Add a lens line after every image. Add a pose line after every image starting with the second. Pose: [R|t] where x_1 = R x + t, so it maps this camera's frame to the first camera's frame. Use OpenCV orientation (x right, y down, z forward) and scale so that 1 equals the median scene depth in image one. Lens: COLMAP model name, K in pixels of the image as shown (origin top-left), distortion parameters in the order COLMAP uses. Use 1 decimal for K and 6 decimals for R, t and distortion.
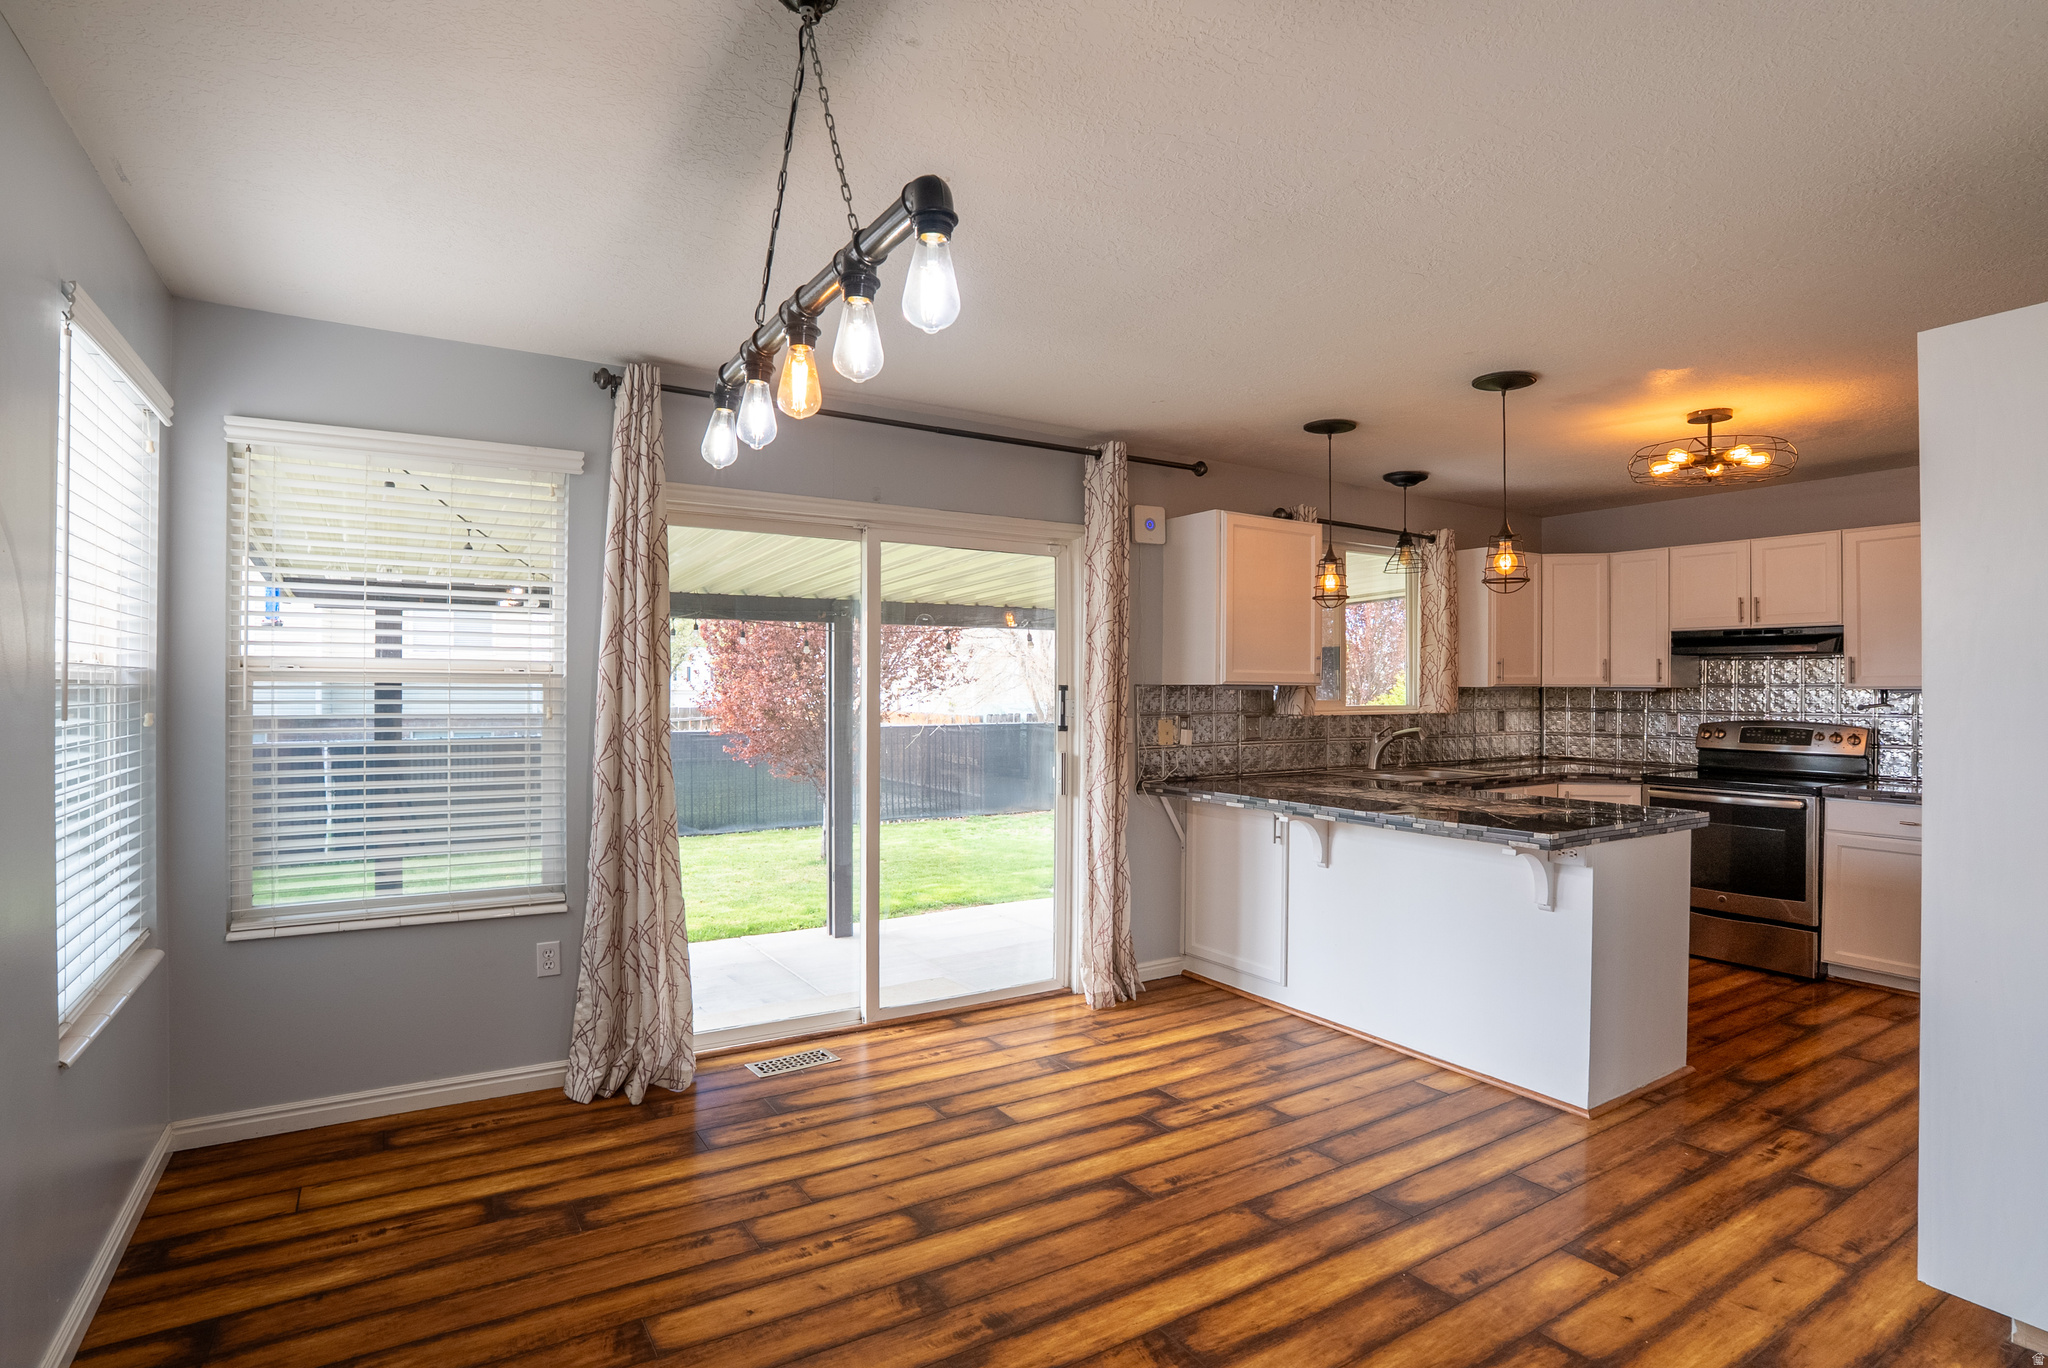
lens RADIAL K [[991.9, 0, 1024.0], [0, 991.9, 684.0], [0, 0, 1]] dist [-0.041144, 0.000643]
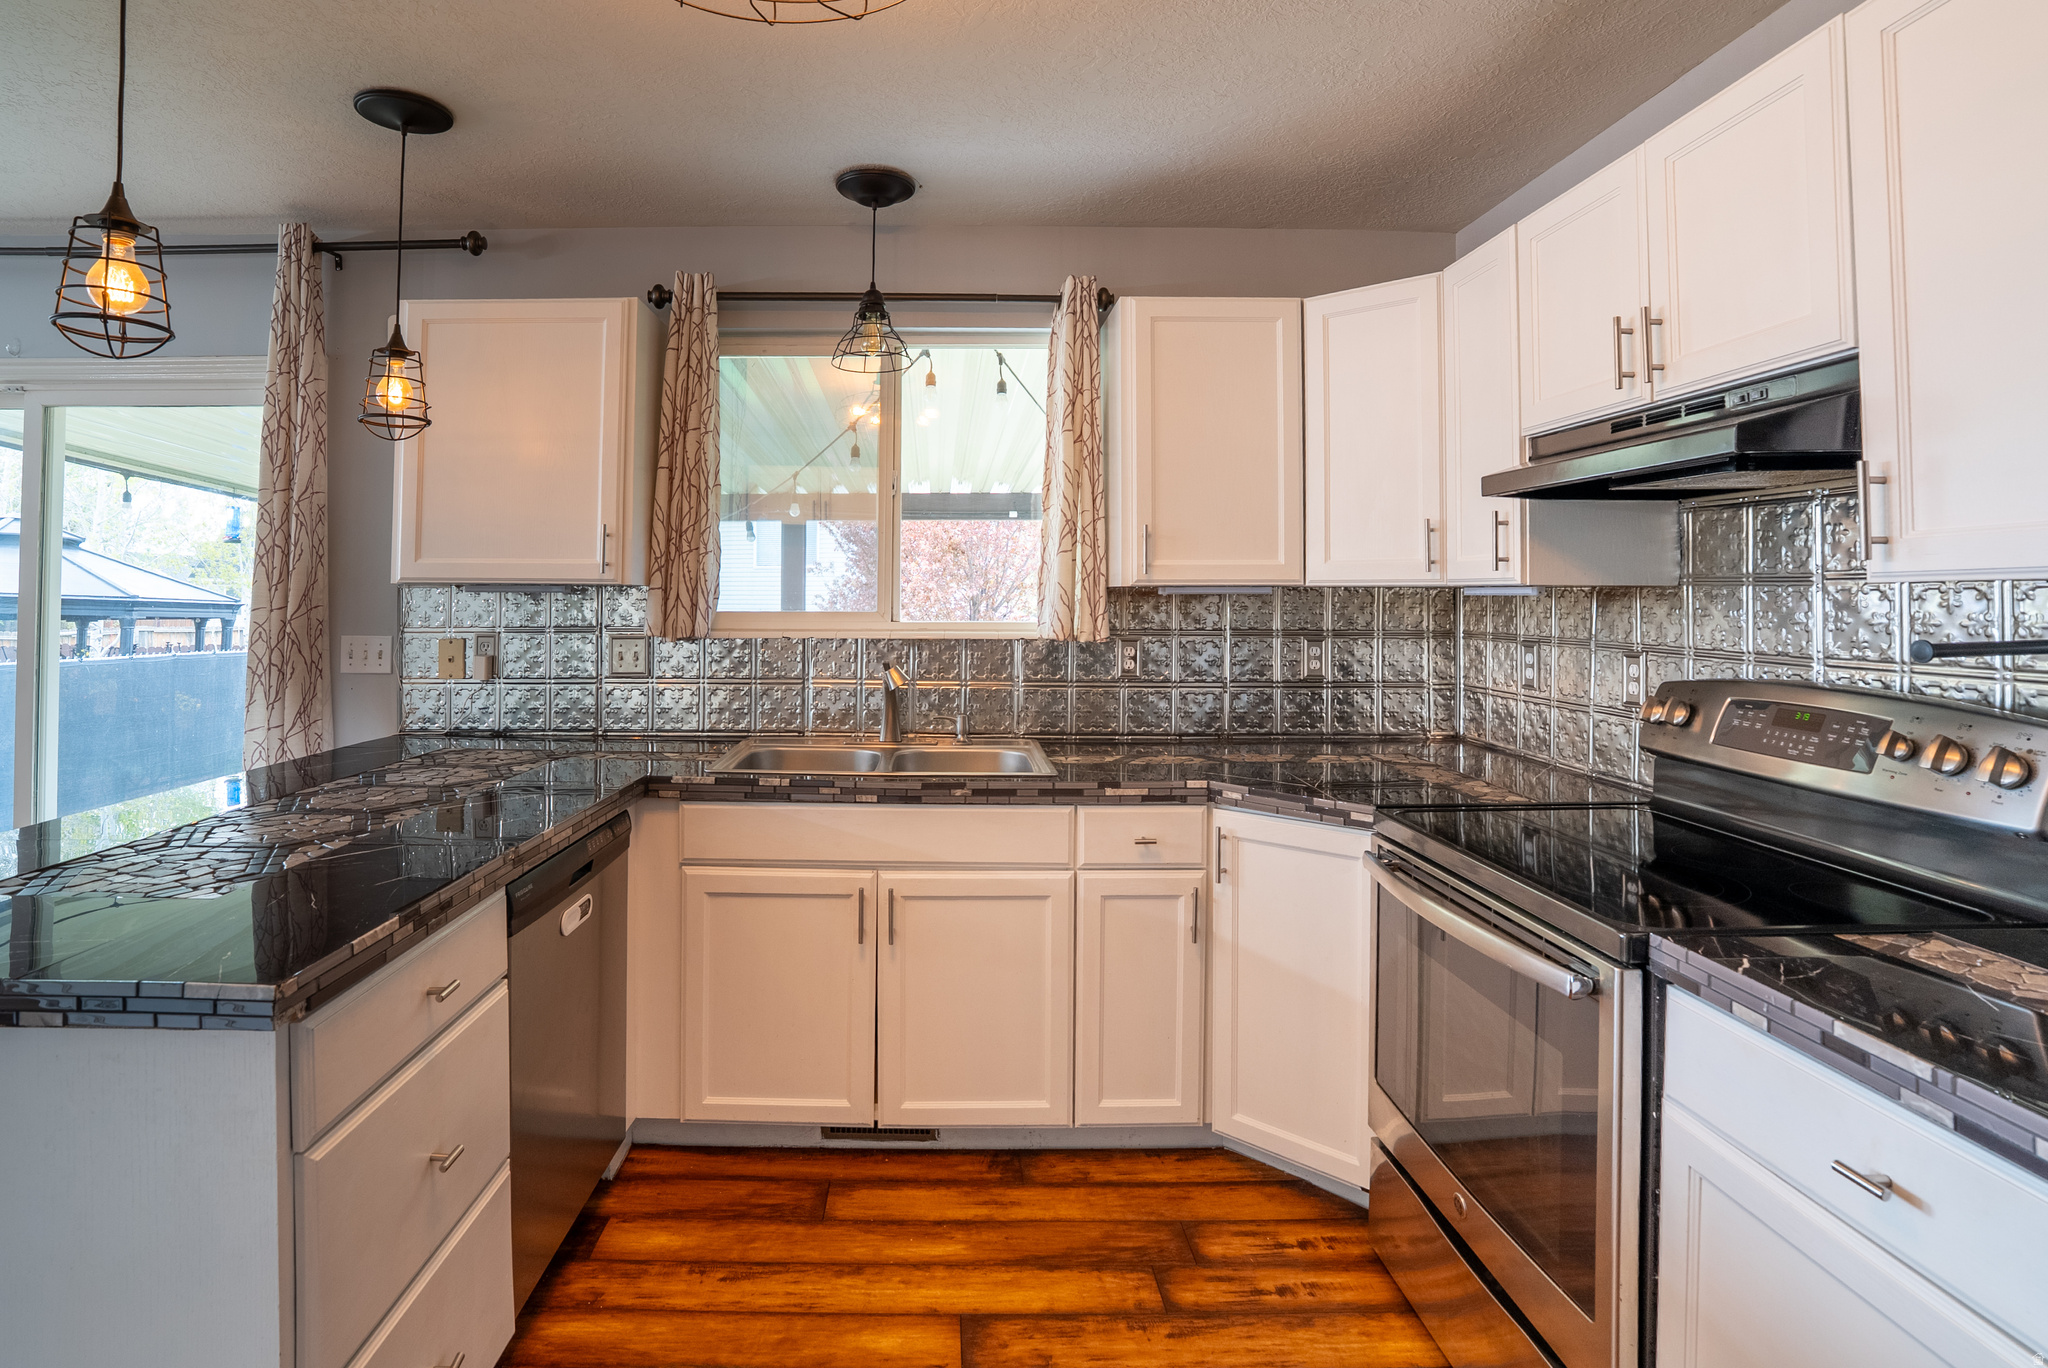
lens RADIAL K [[1019.1, 0, 1022.3], [0, 1019.1, 579.2], [0, 0, 1]] dist [-0.040318, 0.000043]
pose [[0.853174, -0.014504, -0.521424, 0.706858], [0.005616, 0.999811, -0.018622, 0.007079], [0.521596, 0.012960, 0.853094, 0.567532]]
